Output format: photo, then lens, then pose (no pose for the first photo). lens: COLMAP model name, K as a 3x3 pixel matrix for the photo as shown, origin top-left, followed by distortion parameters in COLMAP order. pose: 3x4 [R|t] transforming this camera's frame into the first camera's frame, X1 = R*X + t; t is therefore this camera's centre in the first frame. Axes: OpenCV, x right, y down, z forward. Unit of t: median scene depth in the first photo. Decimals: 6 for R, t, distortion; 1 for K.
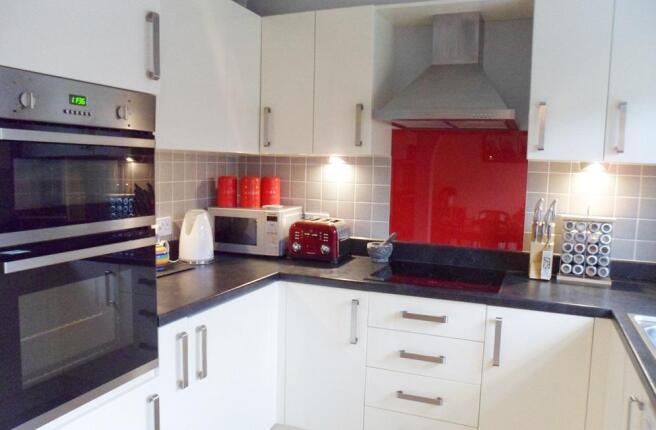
lens RADIAL K [[518.5, 0, 328.0], [0, 518.5, 215.0], [0, 0, 1]] dist [-0.076124, 0.004362]
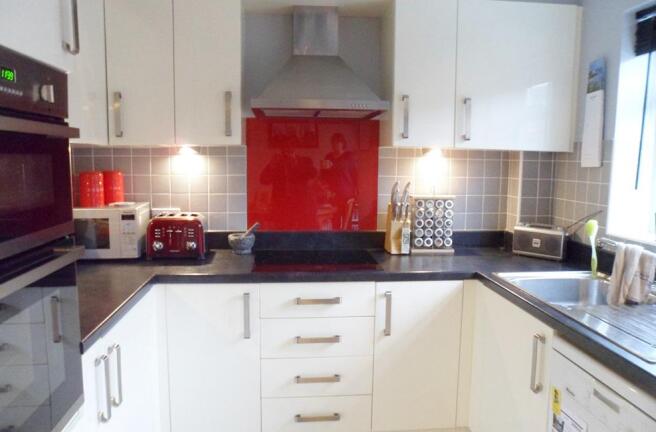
lens RADIAL K [[516.4, 0, 328.0], [0, 516.4, 216.0], [0, 0, 1]] dist [-0.111528, 0.003234]
pose [[0.889688, -0.070268, 0.451130, -0.218568], [0.059396, 0.997502, 0.038235, -0.008808], [-0.452690, -0.007222, 0.891639, 0.064367]]
